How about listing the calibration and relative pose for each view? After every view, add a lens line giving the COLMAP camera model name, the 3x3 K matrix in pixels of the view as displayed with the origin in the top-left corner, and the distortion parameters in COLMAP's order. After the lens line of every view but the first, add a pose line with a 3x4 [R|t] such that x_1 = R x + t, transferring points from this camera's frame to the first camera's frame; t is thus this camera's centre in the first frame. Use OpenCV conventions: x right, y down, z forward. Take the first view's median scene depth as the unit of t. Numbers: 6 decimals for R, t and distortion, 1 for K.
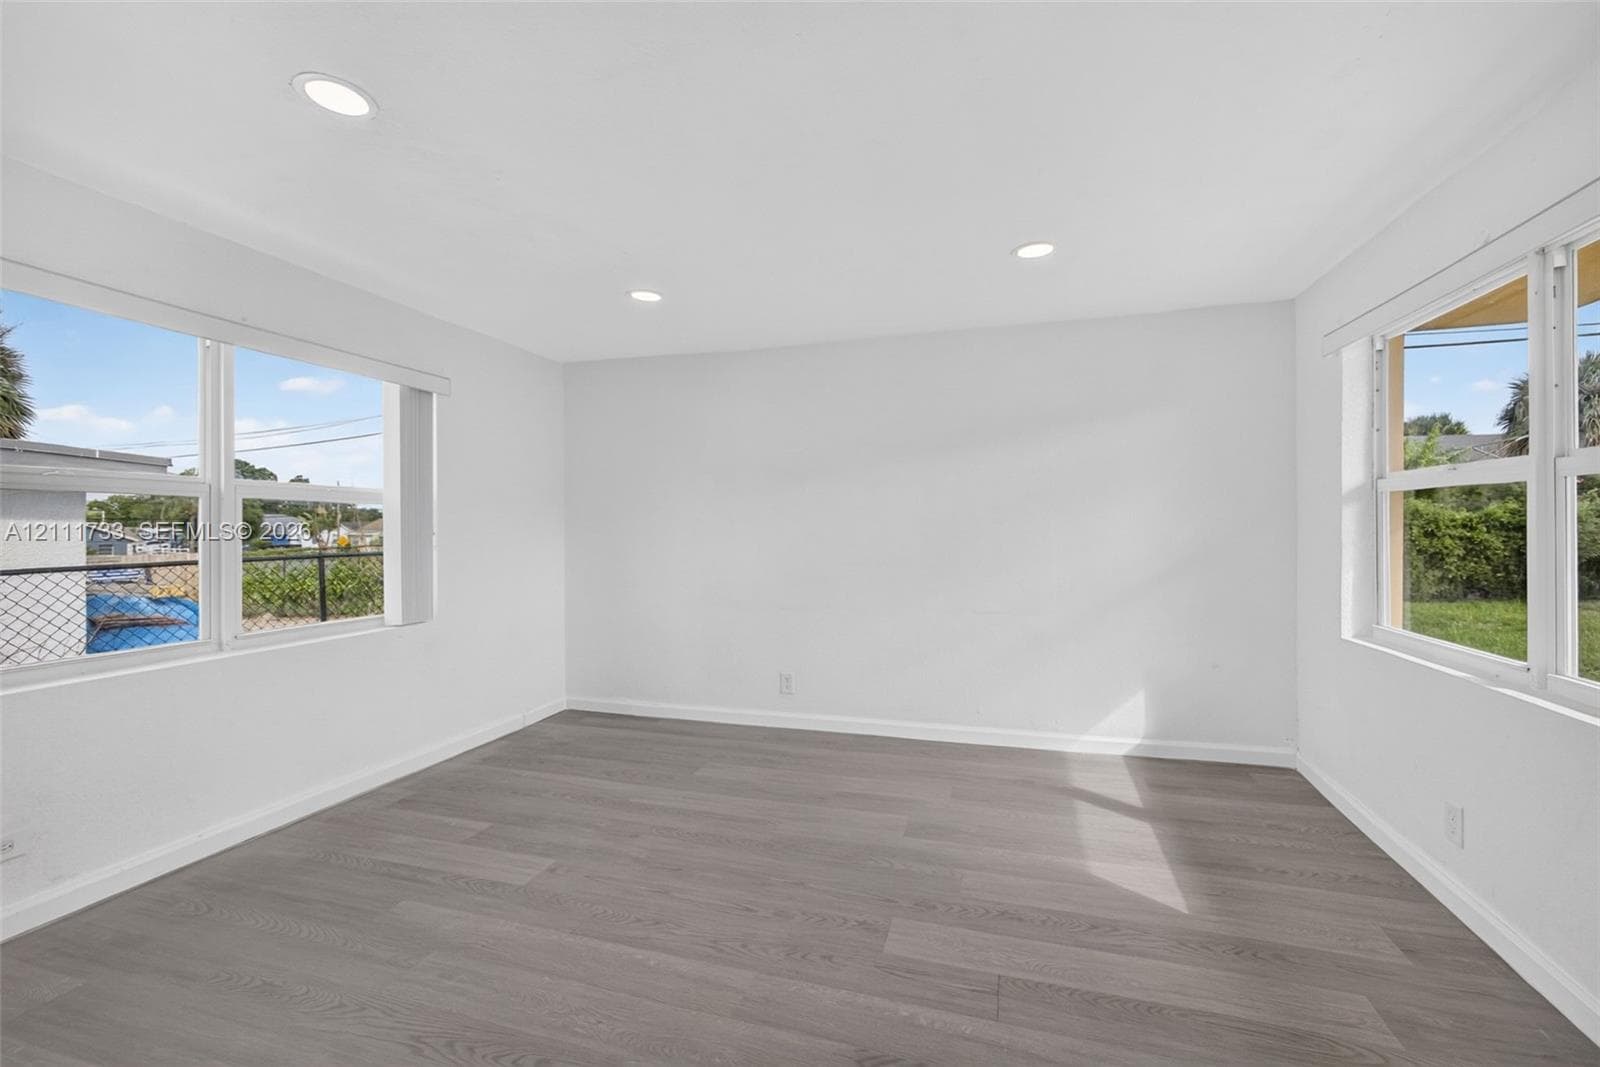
lens RADIAL K [[684.9, 0, 806.7], [0, 684.9, 530.4], [0, 0, 1]] dist [-0.013425, 0.004405]
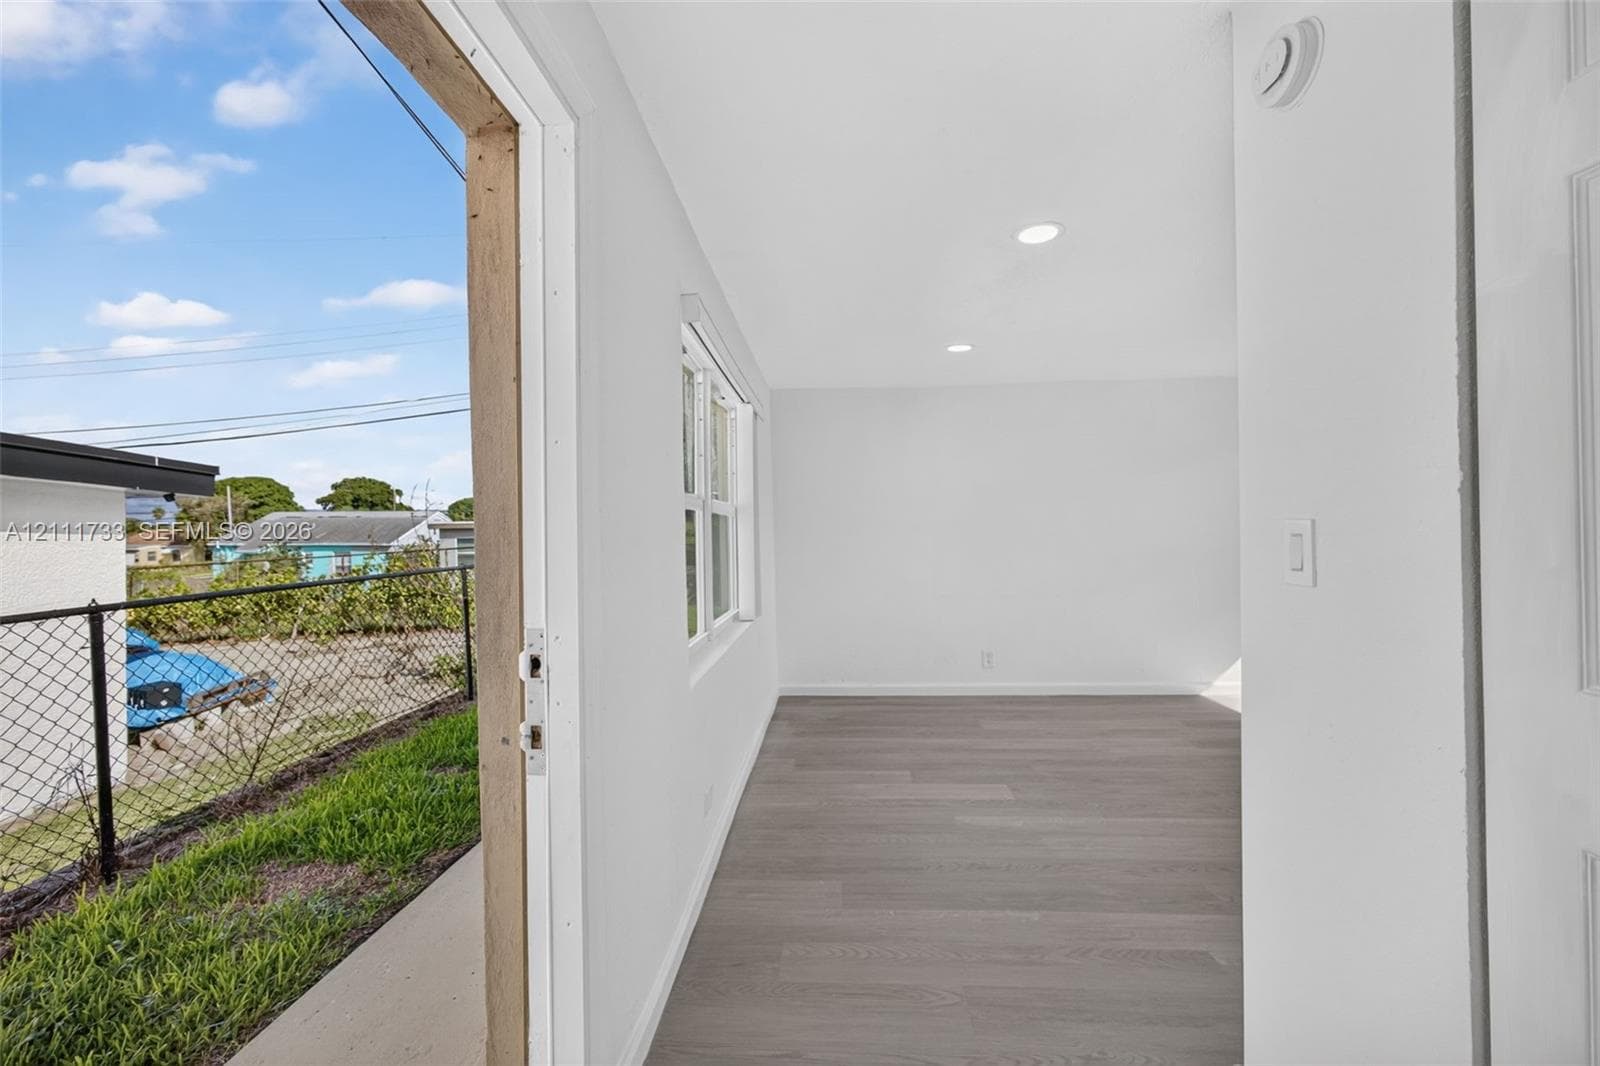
lens RADIAL K [[684.9, 0, 797.9], [0, 684.9, 530.5], [0, 0, 1]] dist [-0.013425, 0.004405]
pose [[0.973235, -0.012074, 0.229494, -0.883432], [0.015180, 0.999815, -0.011774, 0.005629], [-0.229310, 0.014943, 0.973239, -0.159805]]
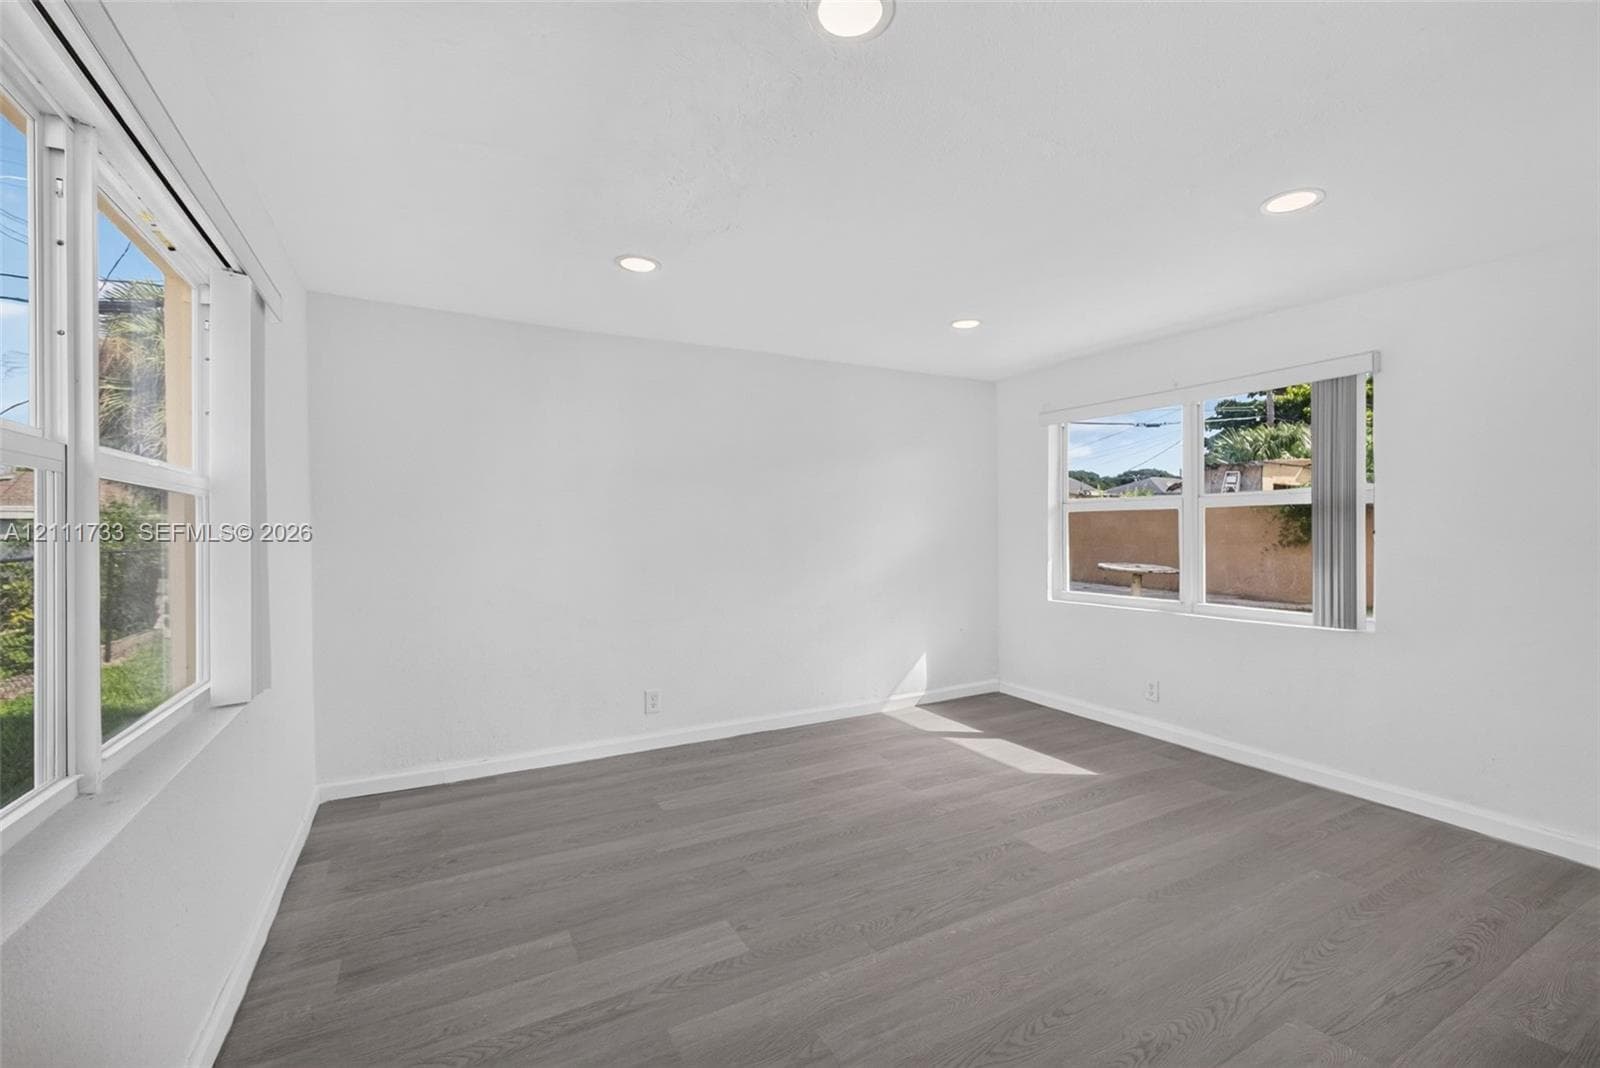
lens RADIAL K [[684.9, 0, 817.4], [0, 684.9, 526.1], [0, 0, 1]] dist [-0.013425, 0.004405]
pose [[0.688307, 0.006187, 0.725393, -0.770410], [0.006734, 0.999866, -0.014918, -0.001070], [-0.725388, 0.015153, 0.688174, 0.263927]]
